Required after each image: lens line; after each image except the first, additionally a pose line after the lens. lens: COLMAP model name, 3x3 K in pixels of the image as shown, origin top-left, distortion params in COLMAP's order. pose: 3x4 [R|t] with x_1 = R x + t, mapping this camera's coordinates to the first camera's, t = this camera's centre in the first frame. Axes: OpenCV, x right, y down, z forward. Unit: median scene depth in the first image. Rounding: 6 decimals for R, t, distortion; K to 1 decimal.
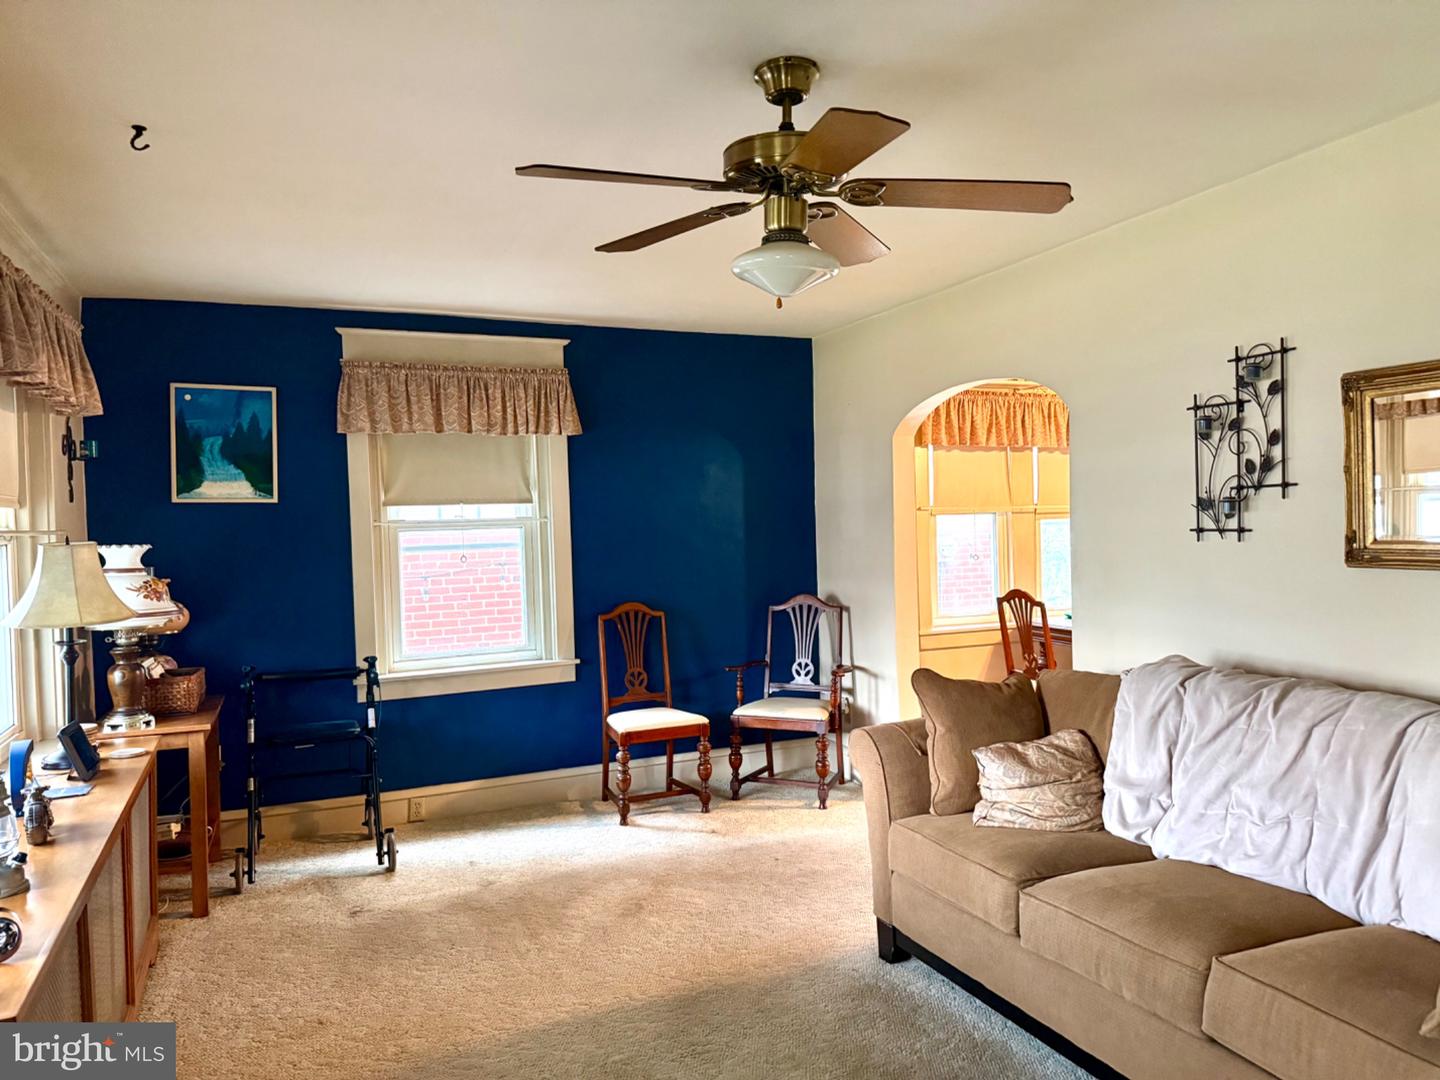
lens RADIAL K [[1007.3, 0, 720.0], [0, 1007.3, 540.5], [0, 0, 1]] dist [0.000029, 0.000020]
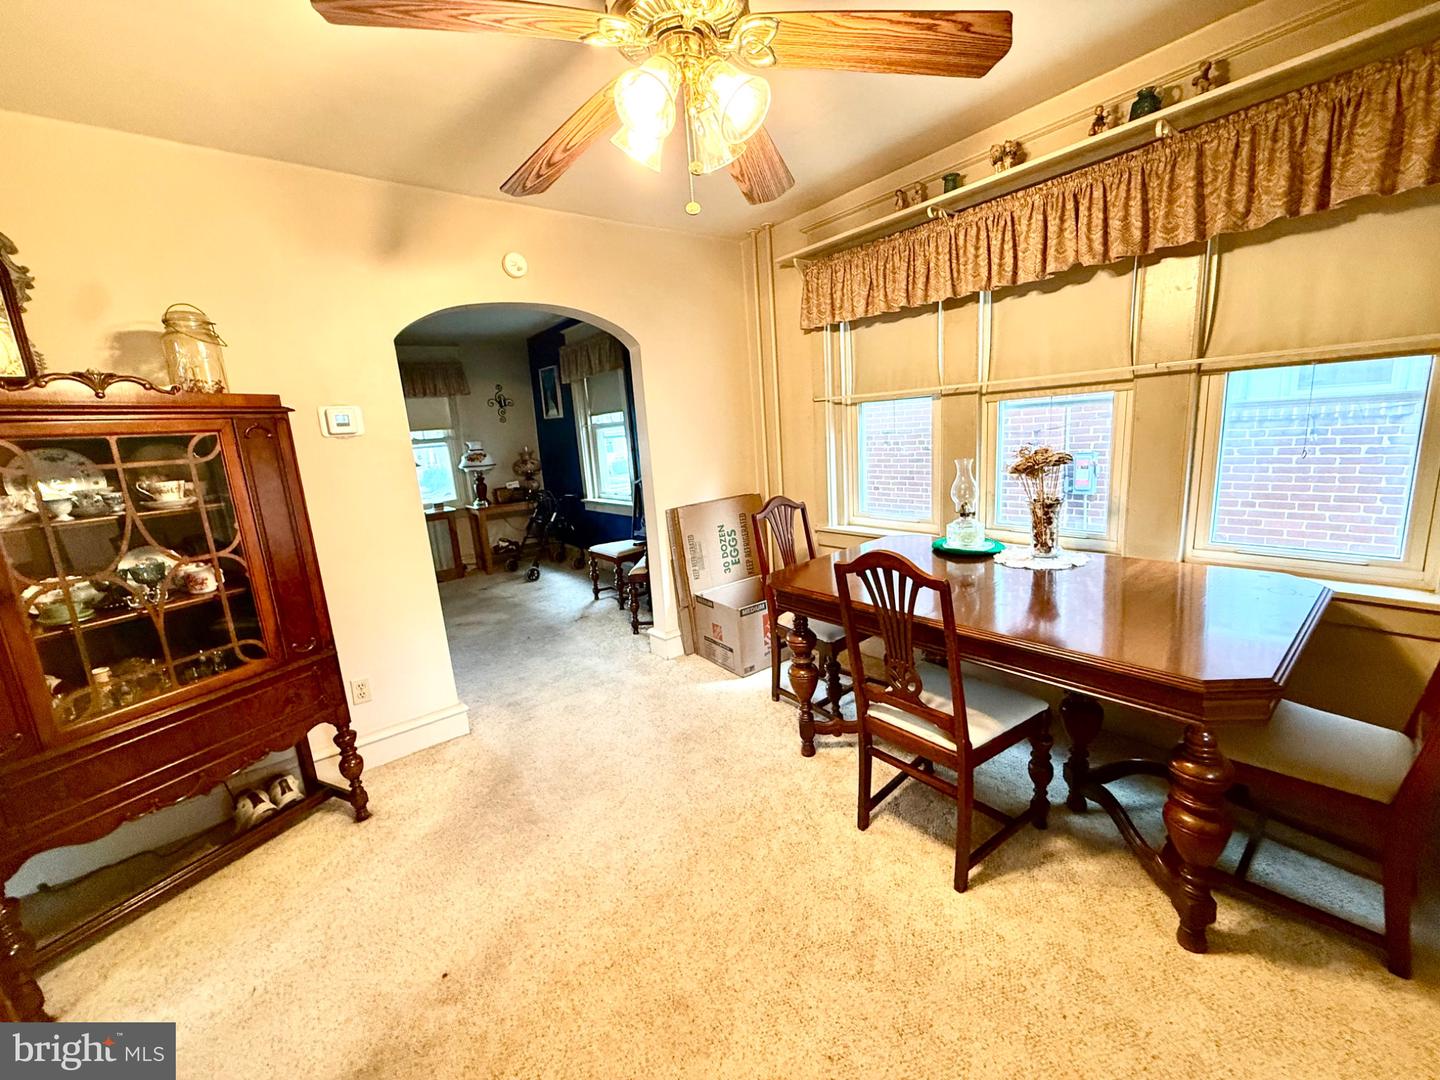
lens RADIAL K [[571.9, 0, 720.2], [0, 571.9, 535.9], [0, 0, 1]] dist [0.001862, 0.000068]
pose [[0.266403, 0.191554, -0.944636, 0.917108], [0.050677, 0.975914, 0.212188, -0.032303], [0.962529, -0.104398, 0.250279, 0.984968]]
